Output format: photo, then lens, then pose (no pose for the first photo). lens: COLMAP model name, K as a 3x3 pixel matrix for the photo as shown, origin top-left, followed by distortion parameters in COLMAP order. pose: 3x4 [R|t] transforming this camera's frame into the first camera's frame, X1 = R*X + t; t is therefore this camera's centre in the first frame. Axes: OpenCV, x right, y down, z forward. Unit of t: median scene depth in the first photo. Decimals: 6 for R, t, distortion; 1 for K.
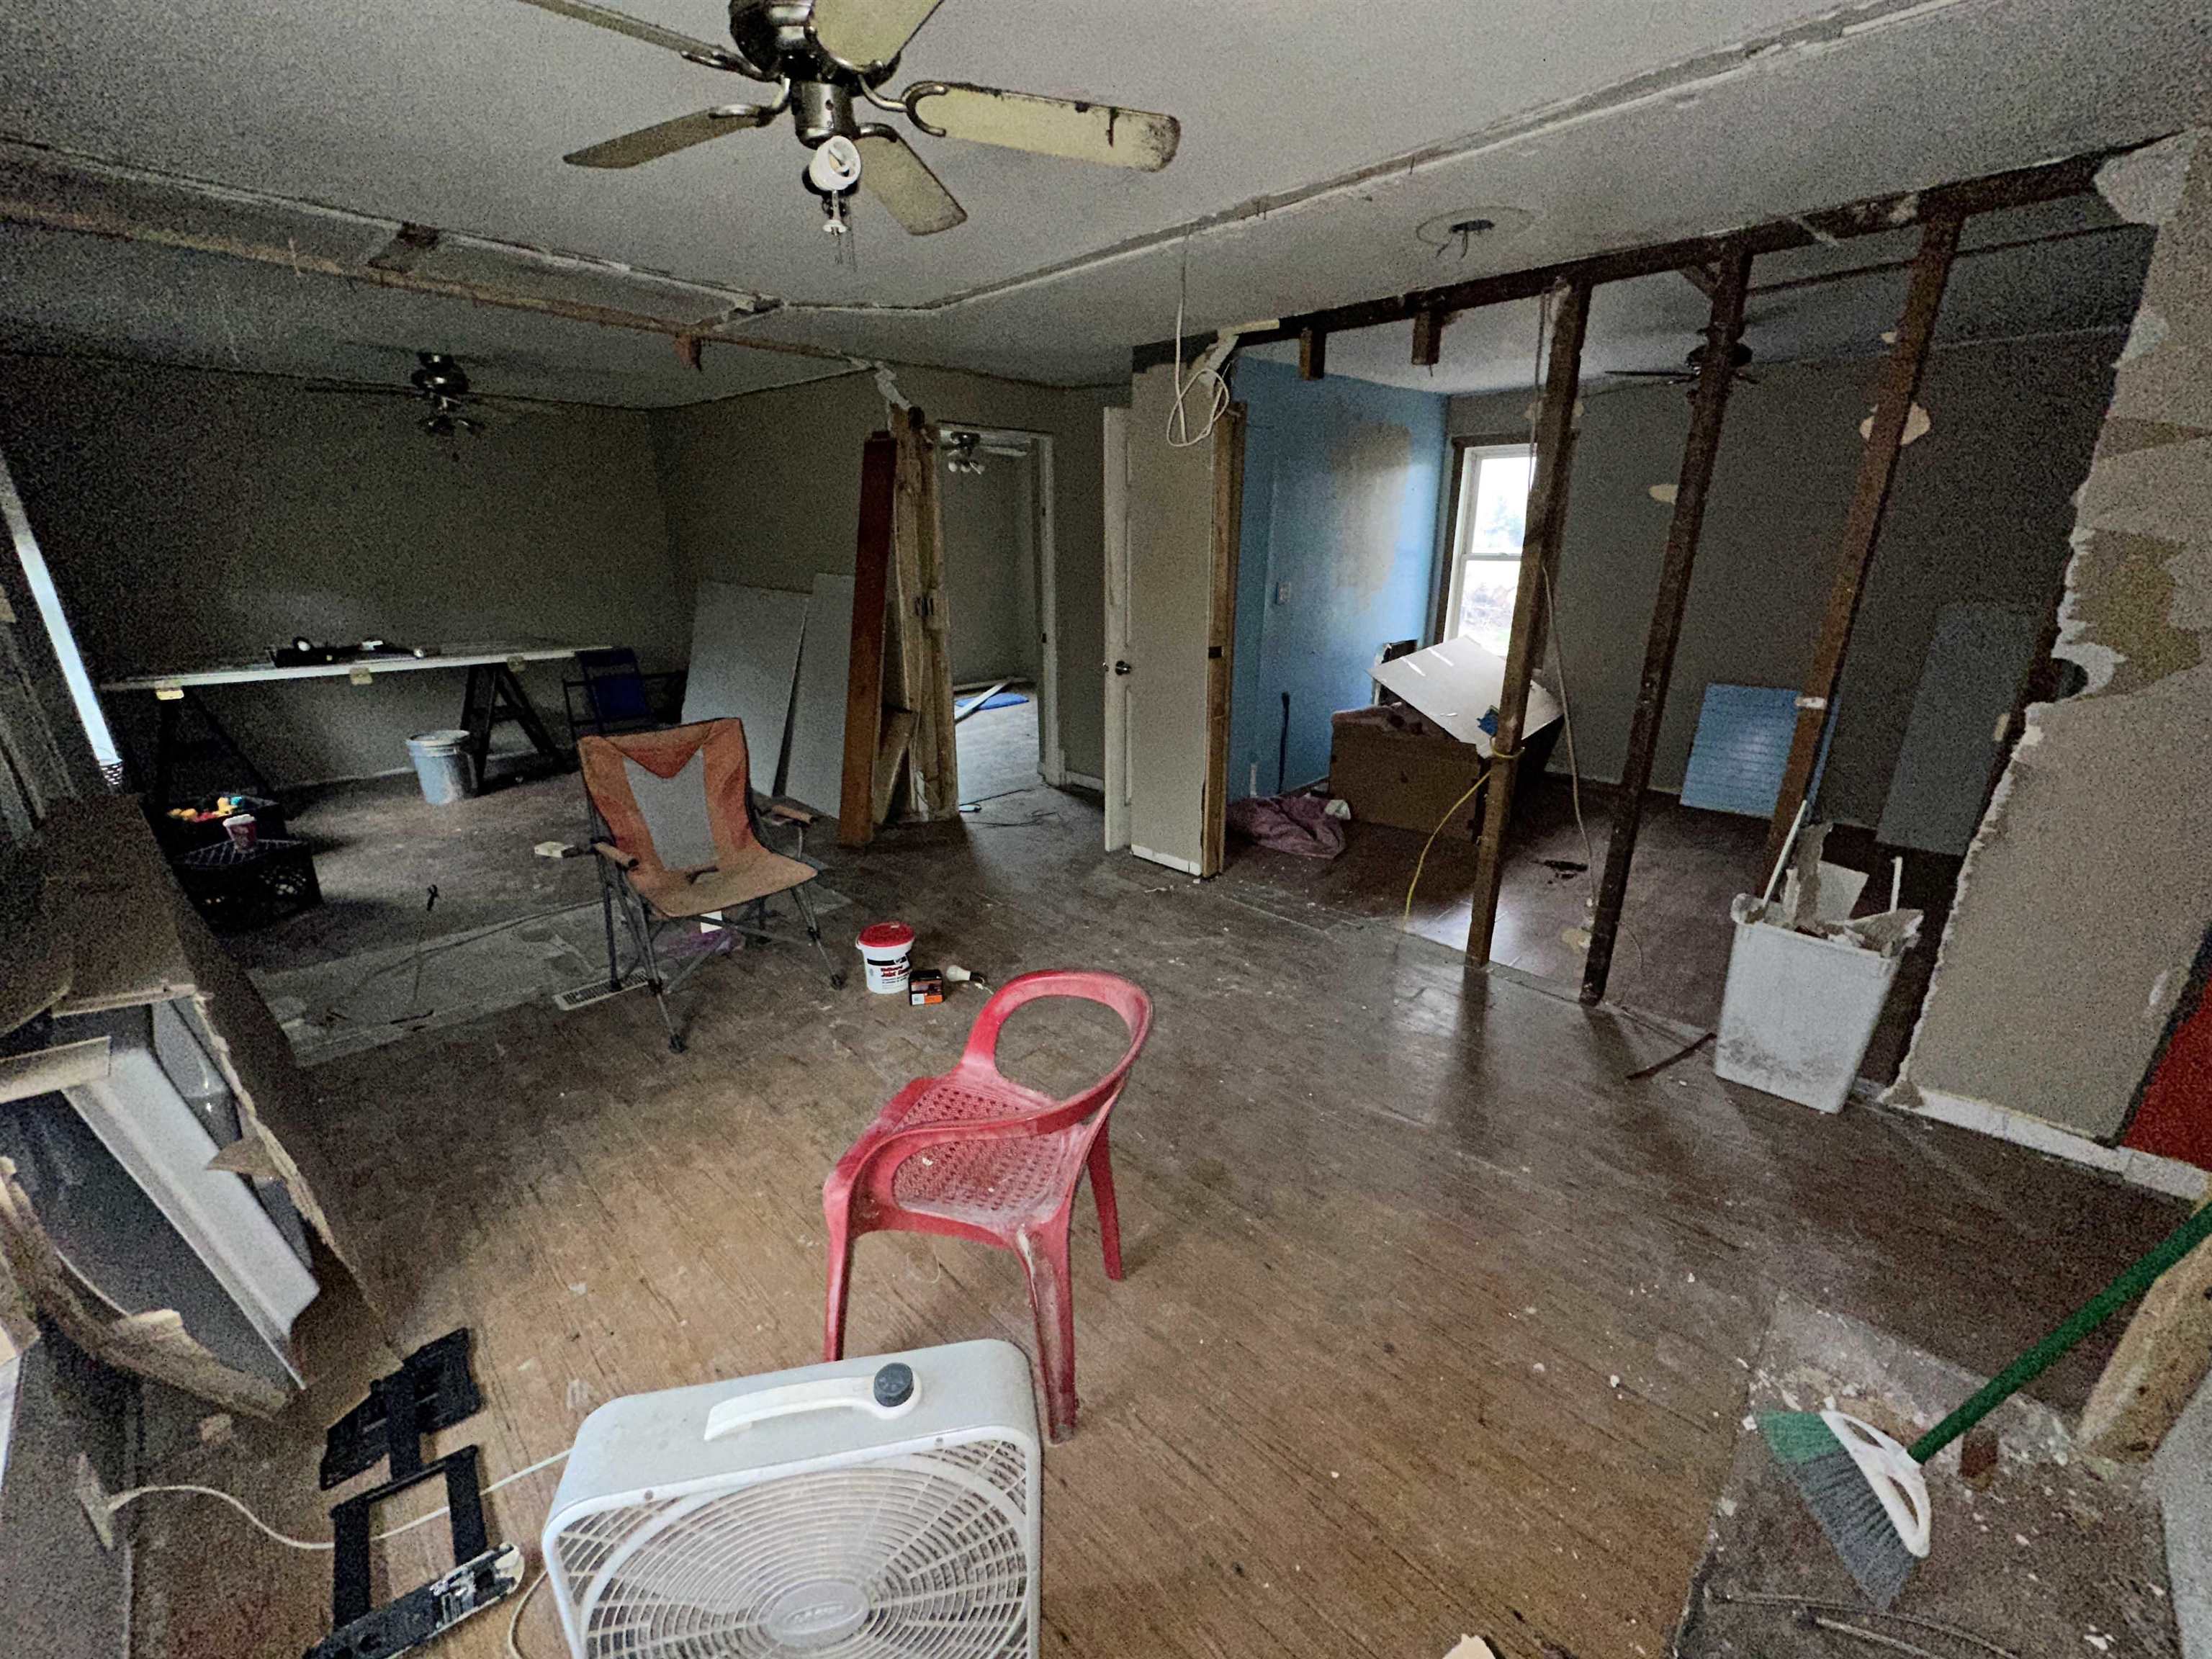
lens RADIAL K [[908.9, 0, 1106.0], [0, 908.9, 829.5], [0, 0, 1]] dist [-0.000346, -0.000149]
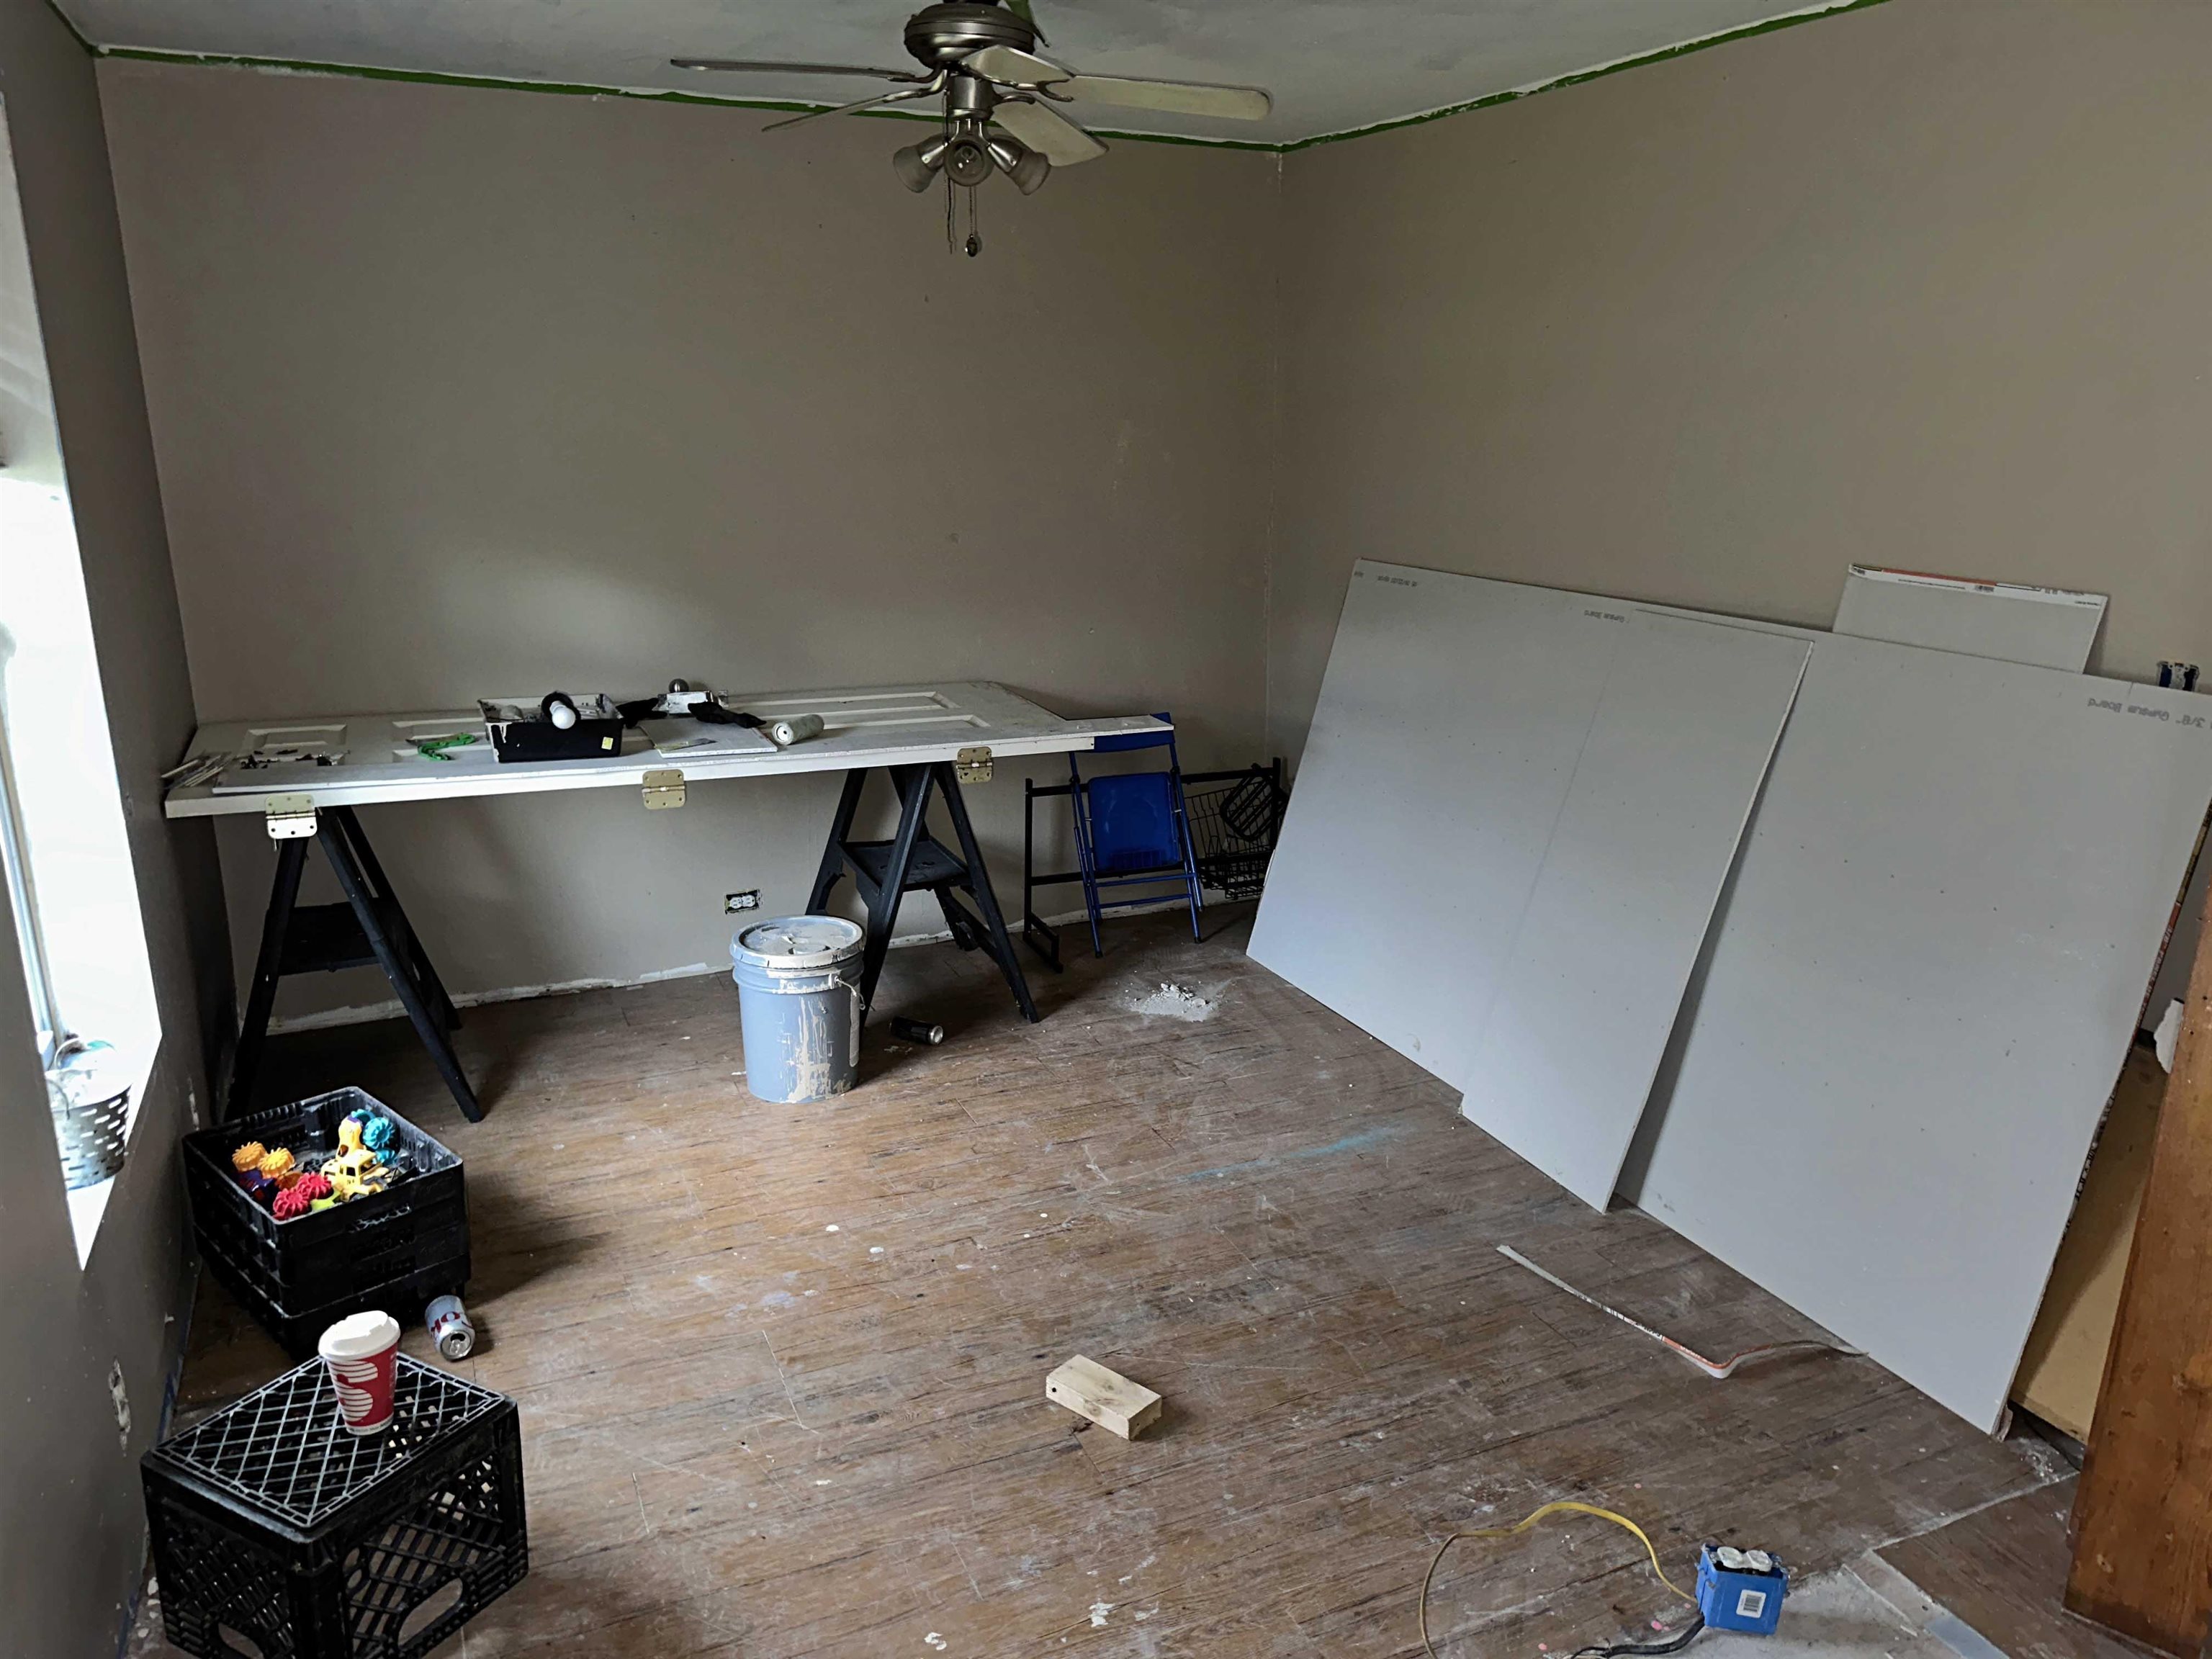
lens RADIAL K [[1534.9, 0, 1106.0], [0, 1534.9, 829.5], [0, 0, 1]] dist [0.000561, -0.000172]
pose [[0.938083, 0.099207, -0.331902, -0.372763], [-0.118145, 0.992295, -0.037322, -0.139246], [0.325642, 0.074224, 0.942575, 0.383204]]
